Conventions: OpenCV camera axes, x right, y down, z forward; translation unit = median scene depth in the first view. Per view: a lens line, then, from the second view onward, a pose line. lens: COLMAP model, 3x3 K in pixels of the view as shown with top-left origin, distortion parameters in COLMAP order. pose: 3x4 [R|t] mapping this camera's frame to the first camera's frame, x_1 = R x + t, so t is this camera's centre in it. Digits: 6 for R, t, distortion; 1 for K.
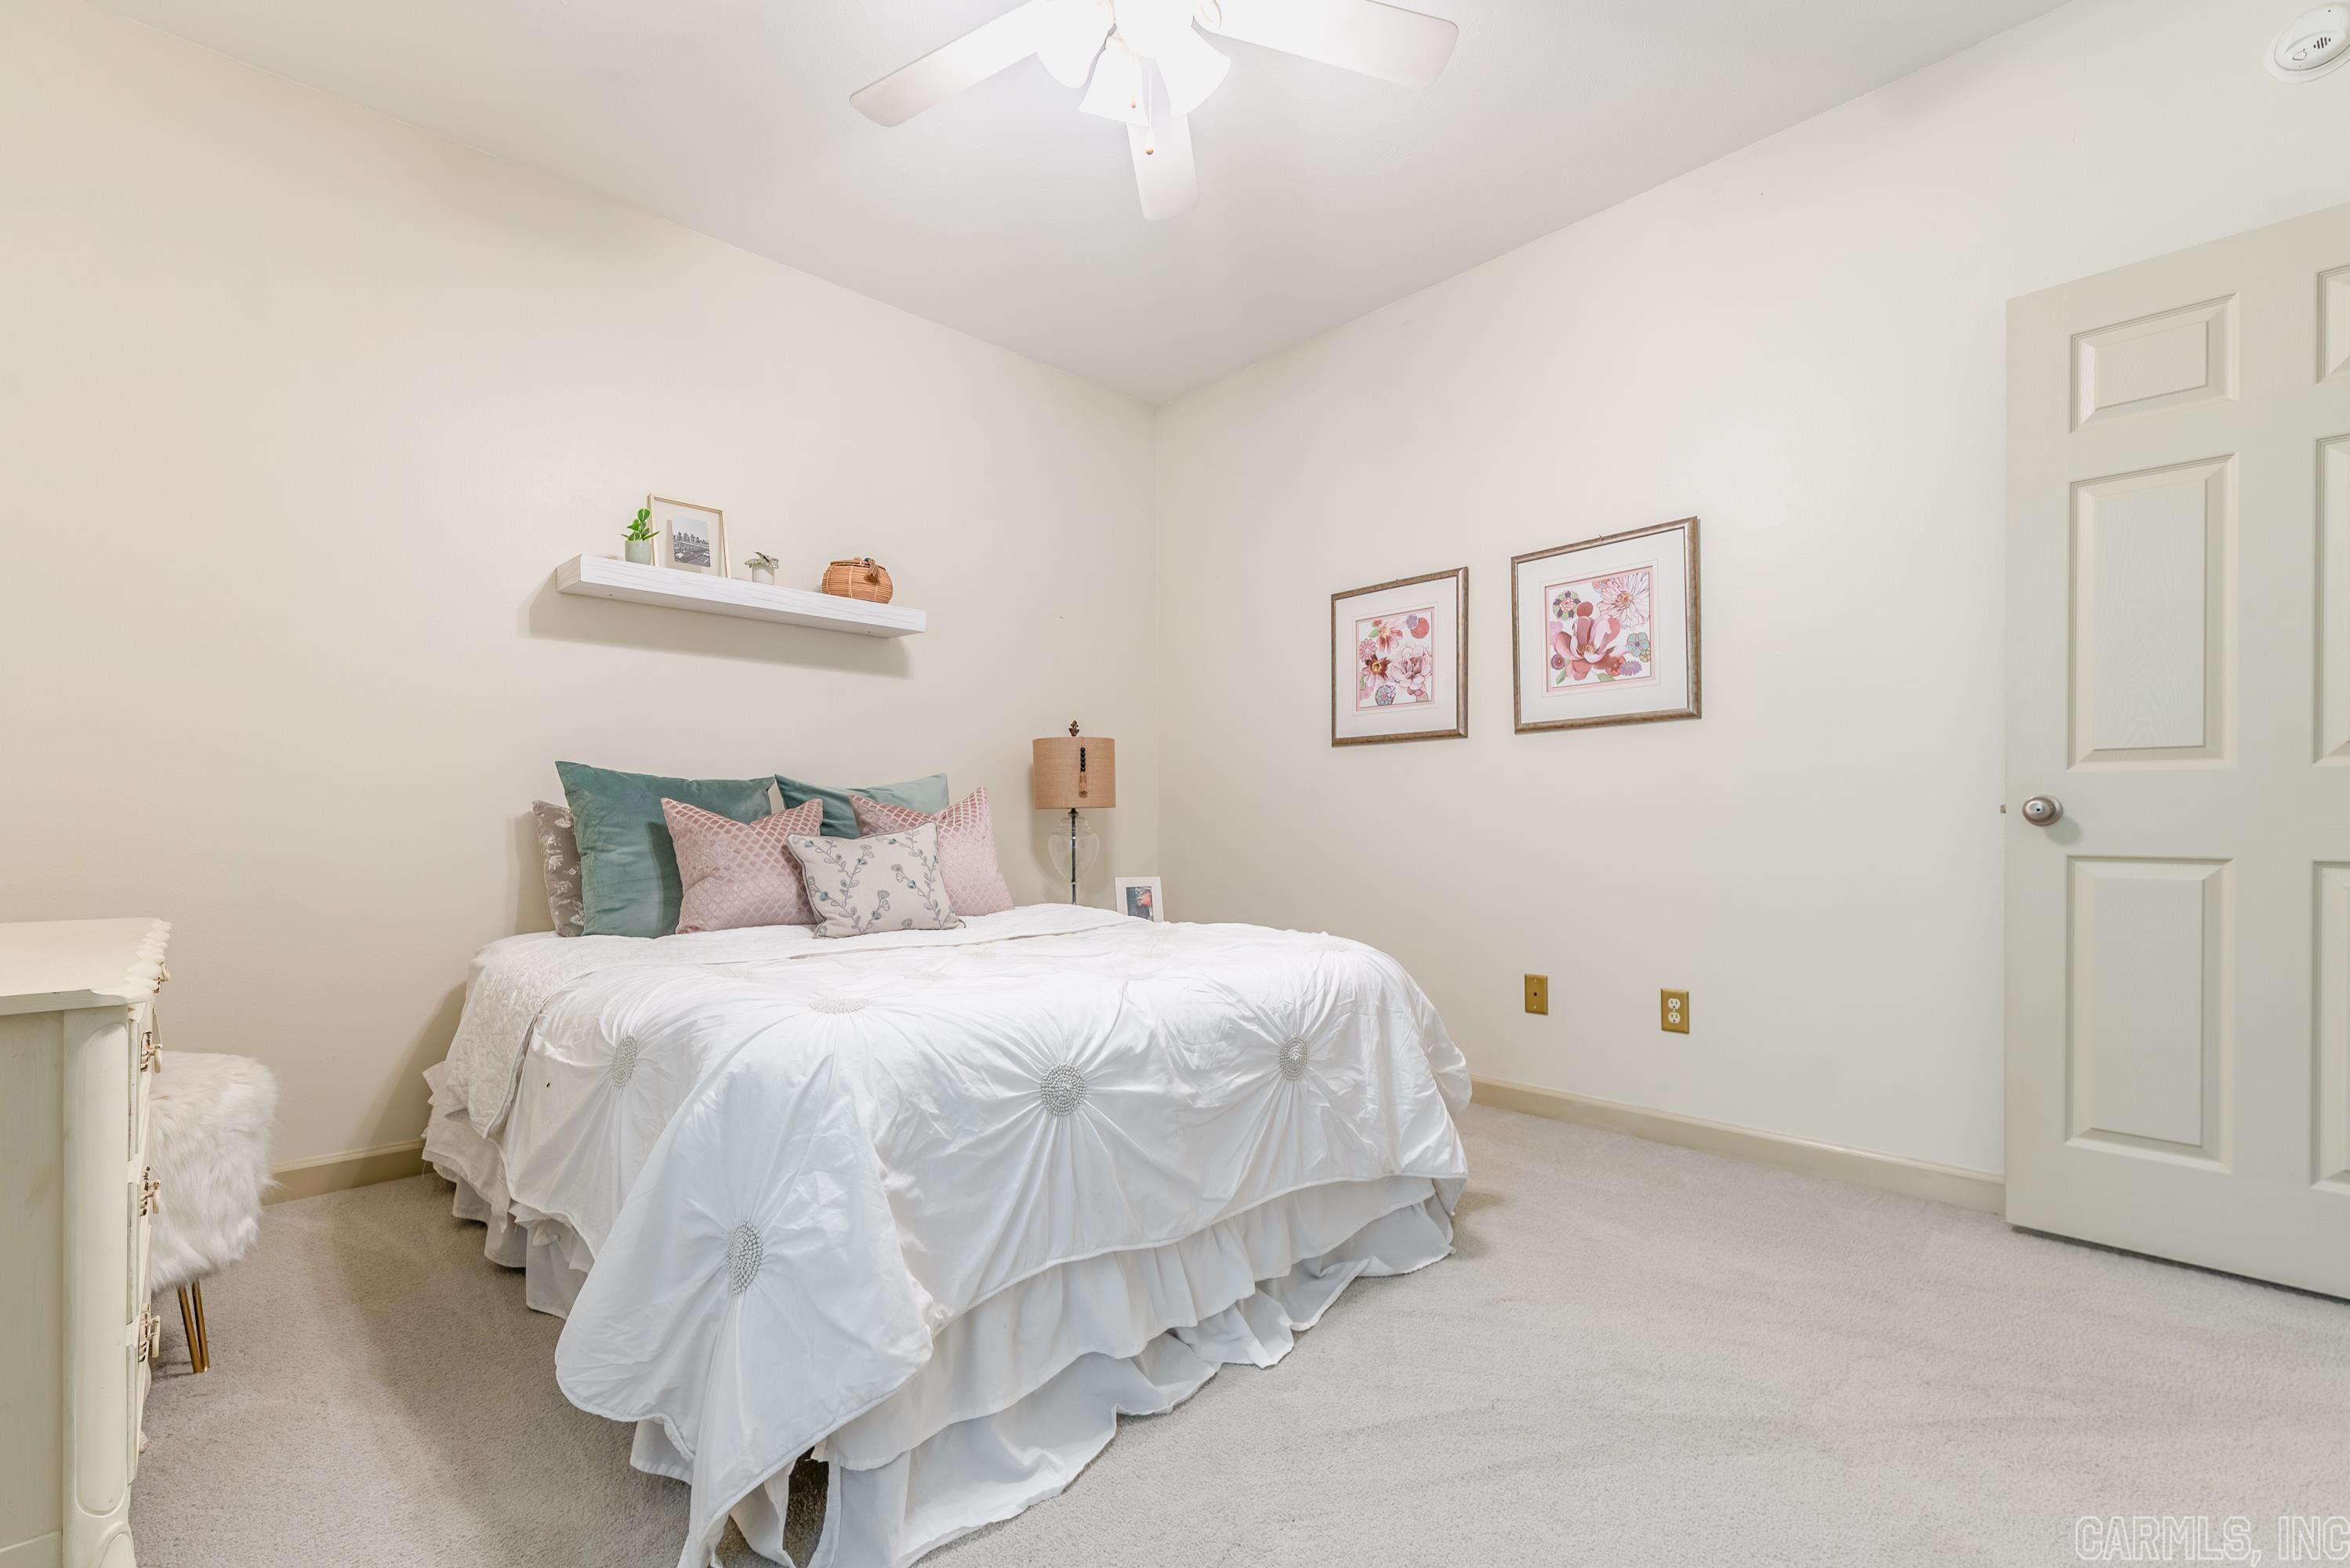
lens RADIAL K [[1031.5, 0, 1193.5], [0, 1031.5, 822.4], [0, 0, 1]] dist [0.005531, 0.000376]
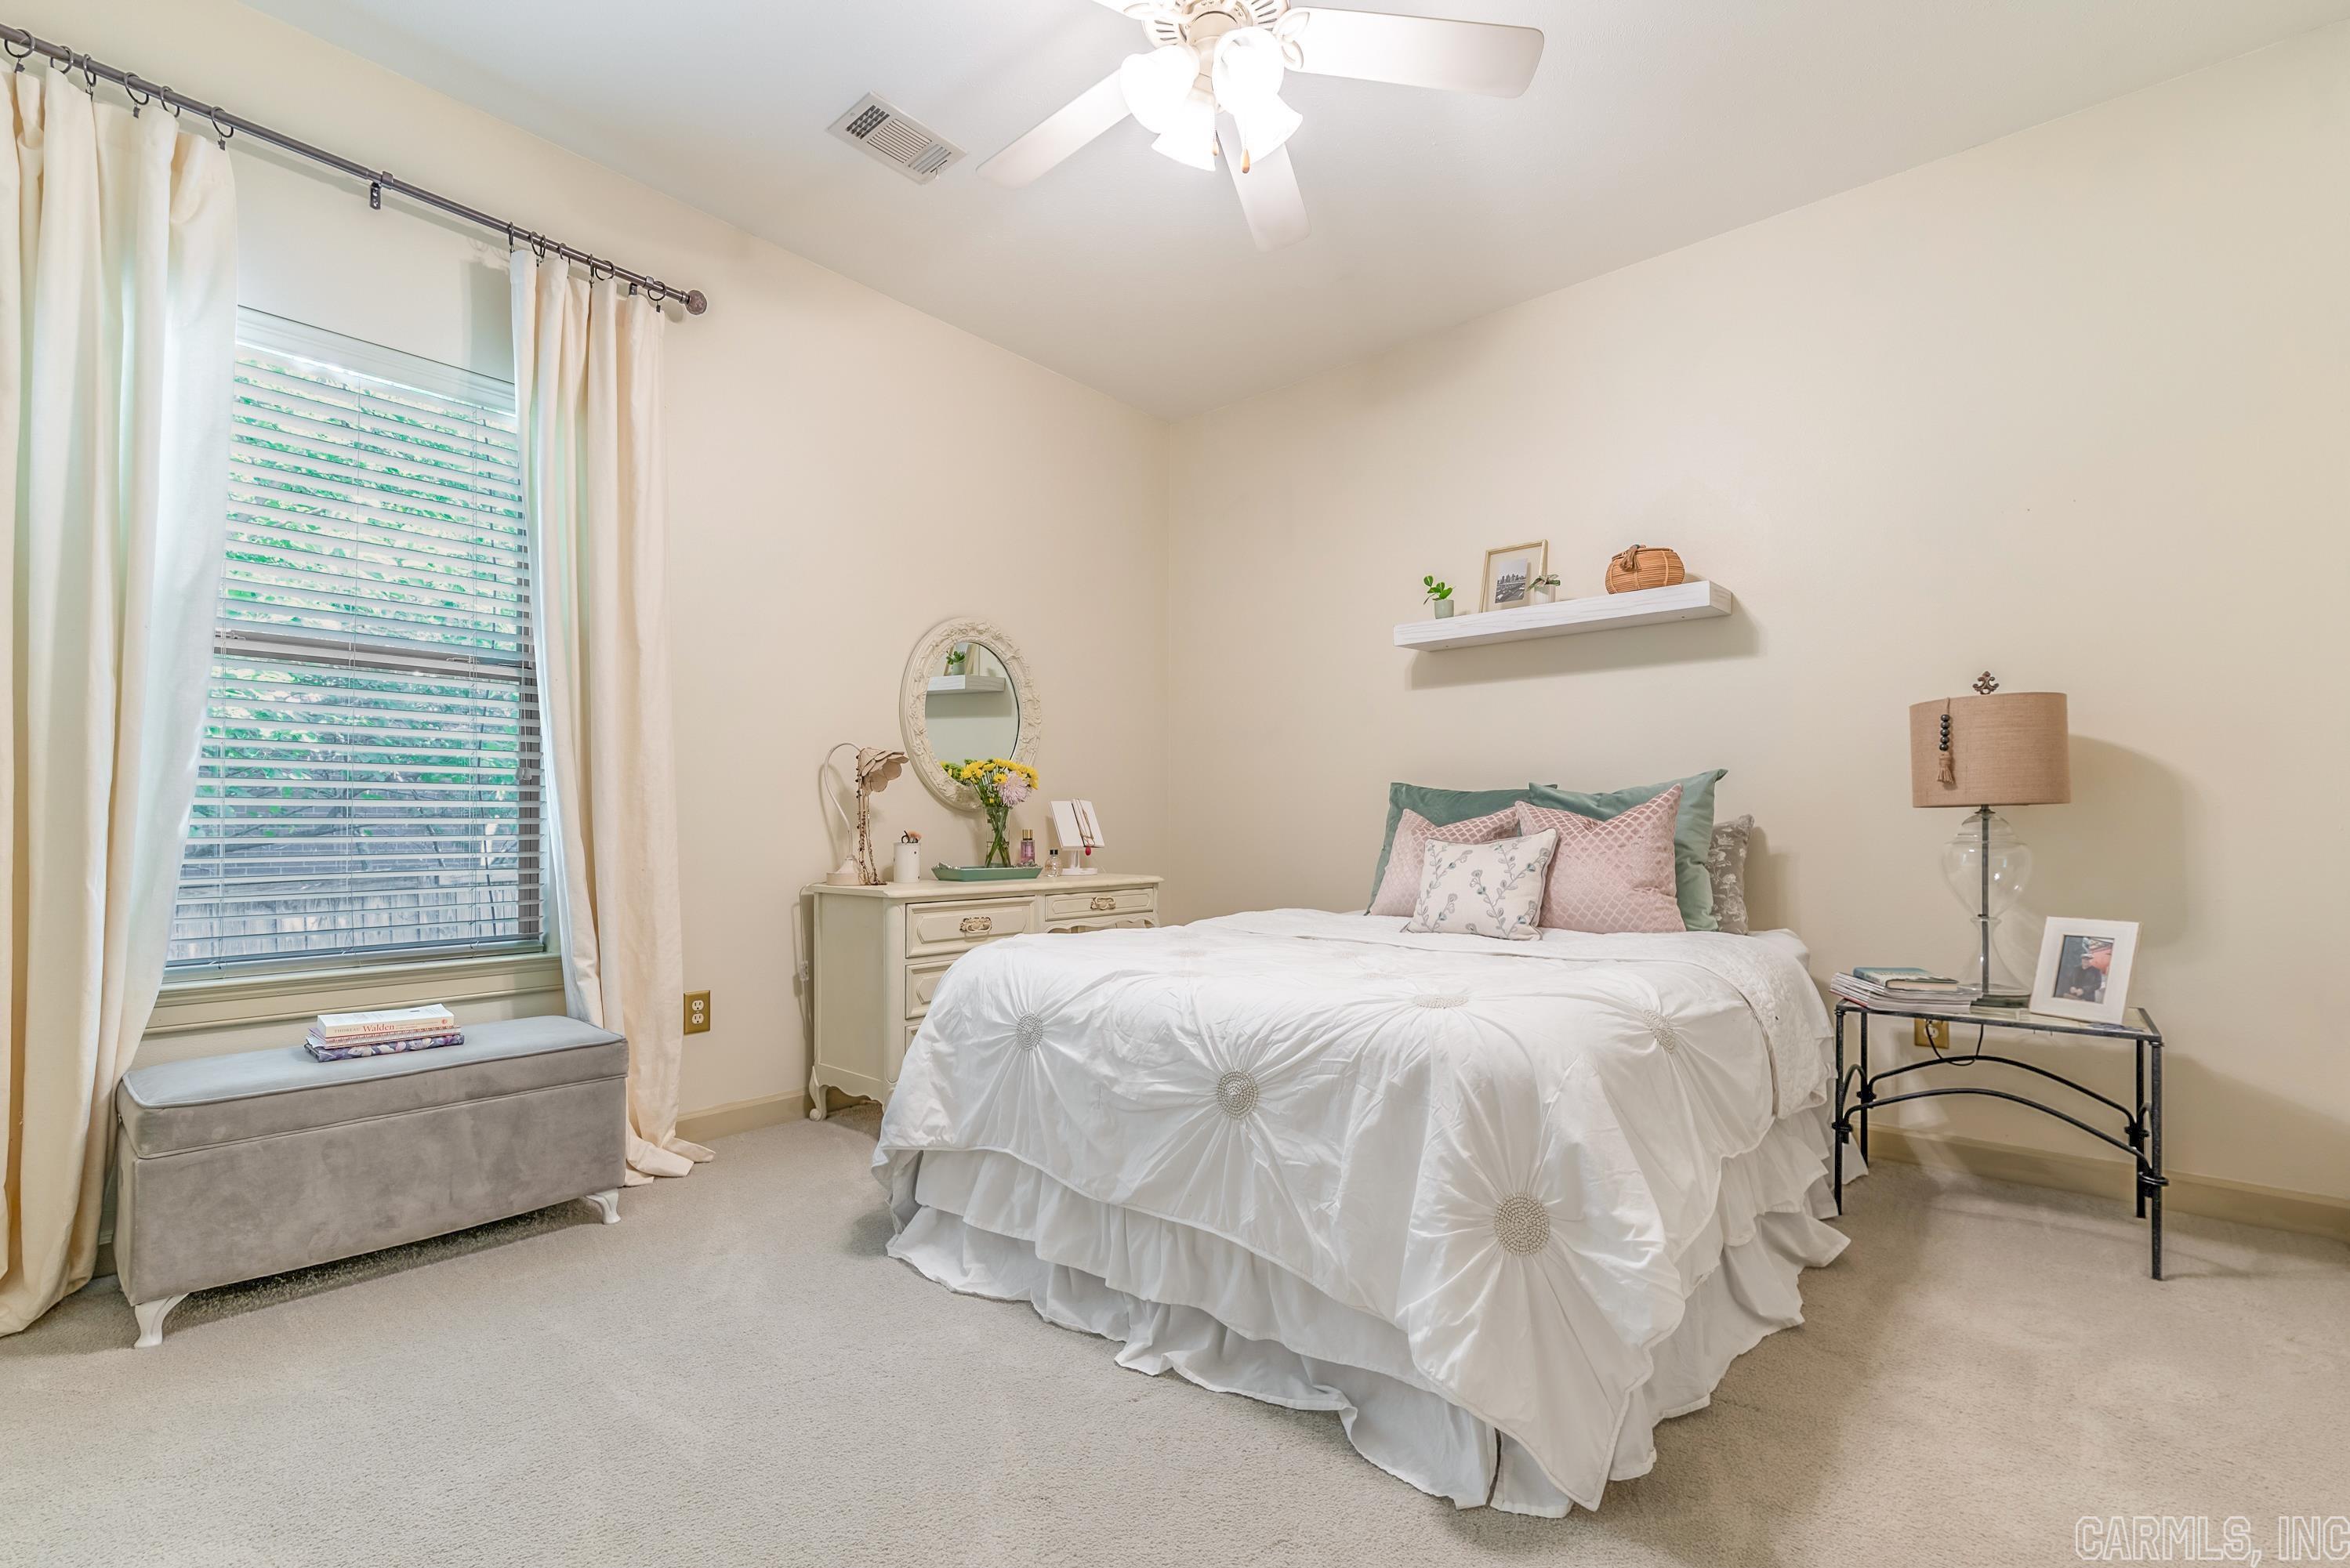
lens RADIAL K [[1031.5, 0, 1176.9], [0, 1031.5, 805.8], [0, 0, 1]] dist [0.005531, 0.000376]
pose [[0.074761, -0.022203, -0.996954, 0.986903], [0.006169, 0.999743, -0.021803, -0.003499], [0.997182, -0.004521, 0.074879, 0.873561]]
